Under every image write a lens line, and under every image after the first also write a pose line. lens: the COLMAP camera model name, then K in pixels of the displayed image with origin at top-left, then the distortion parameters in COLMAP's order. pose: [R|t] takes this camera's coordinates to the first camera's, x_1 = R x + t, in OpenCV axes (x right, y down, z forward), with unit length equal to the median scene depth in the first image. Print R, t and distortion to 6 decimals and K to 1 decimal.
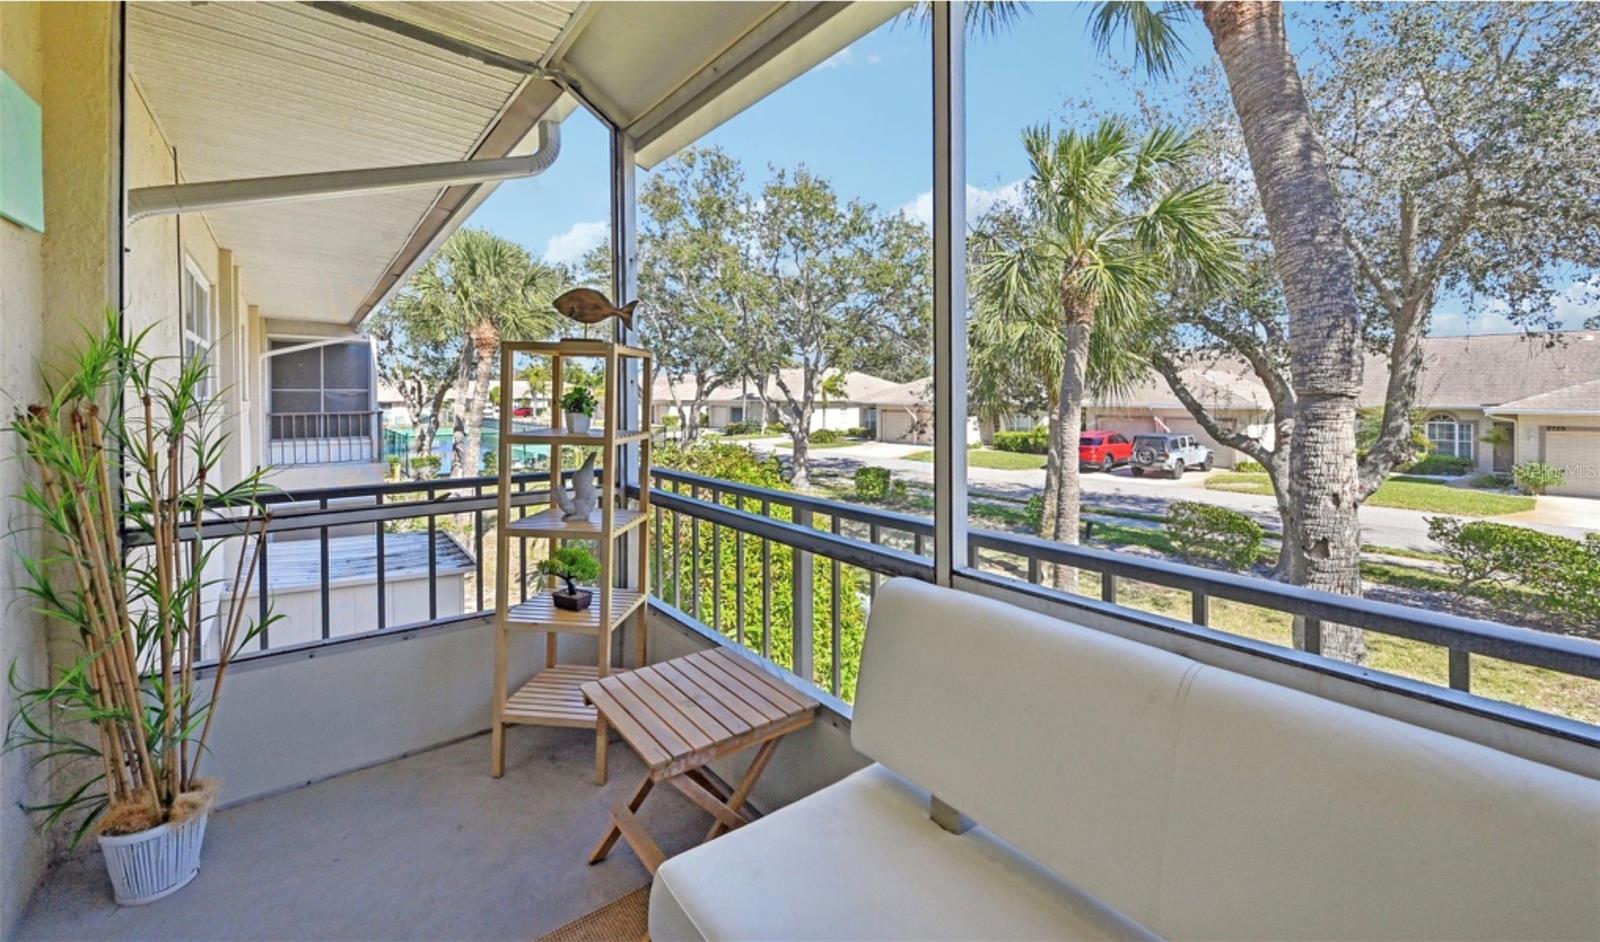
lens RADIAL K [[636.6, 0, 804.9], [0, 636.6, 398.5], [0, 0, 1]] dist [0.004154, 0.000269]
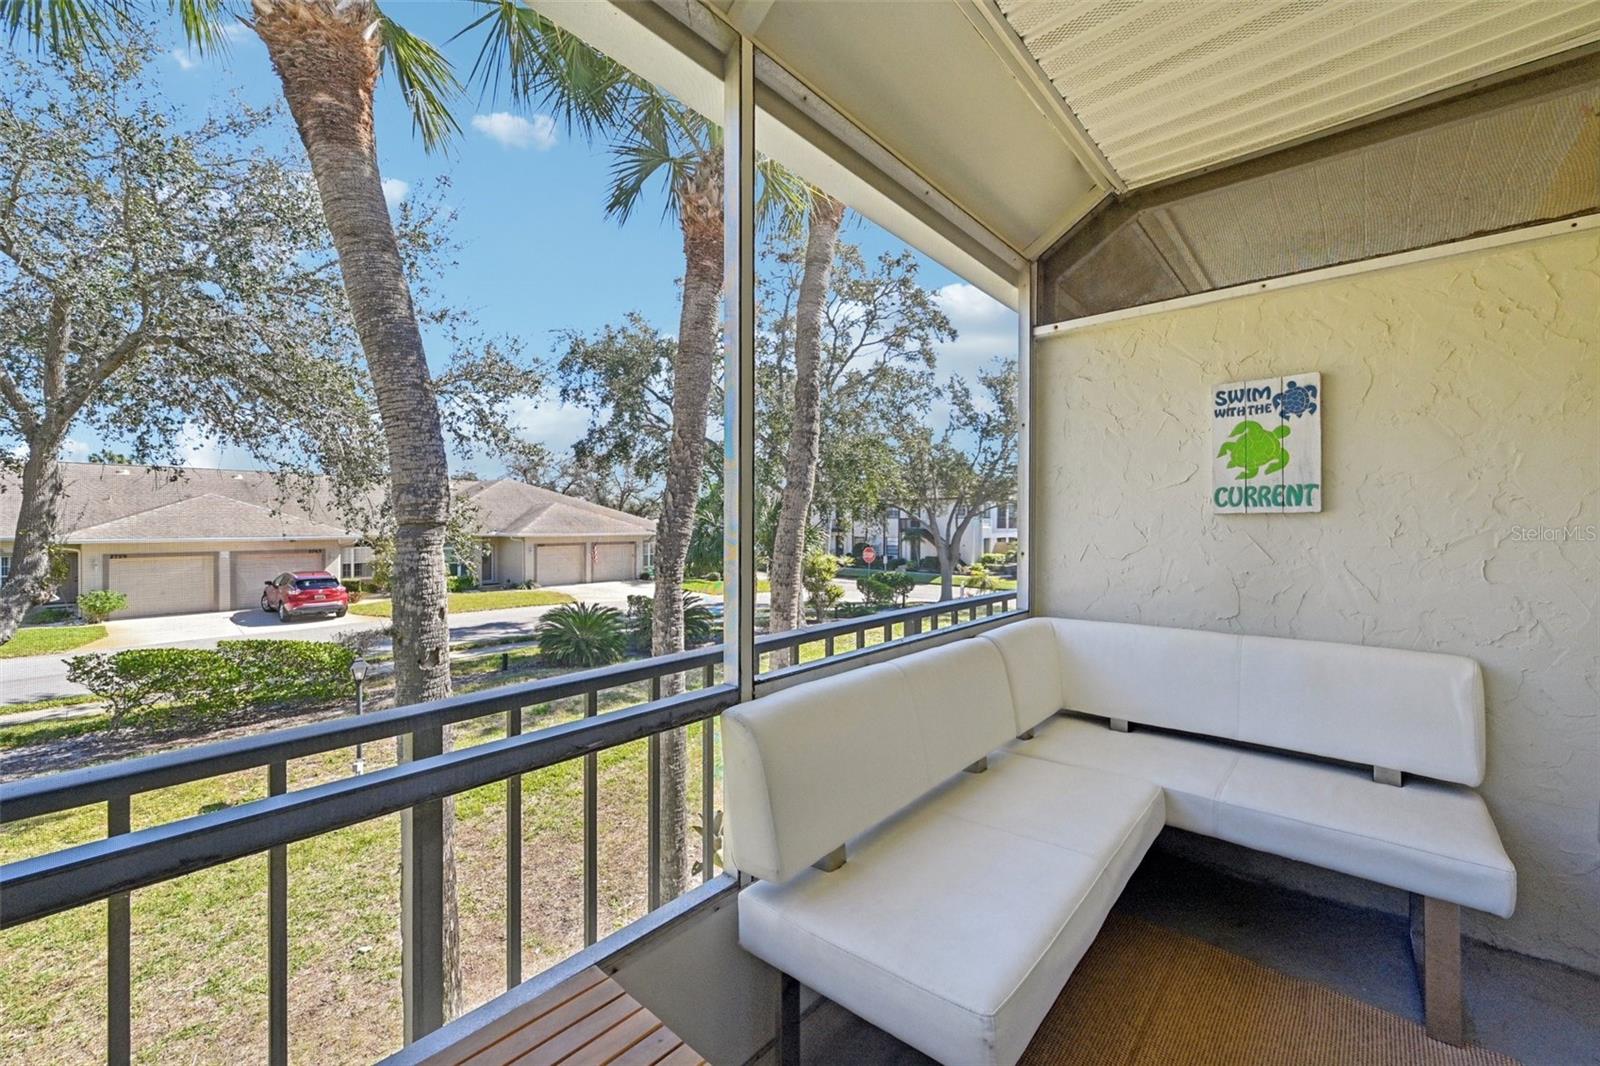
lens RADIAL K [[637.0, 0, 800.4], [0, 637.0, 527.3], [0, 0, 1]] dist [-0.002866, 0.000192]
pose [[-0.151362, -0.007898, 0.988447, -0.082541], [0.009541, 0.999910, 0.009451, -0.000692], [-0.988432, 0.010861, -0.151273, 0.103498]]
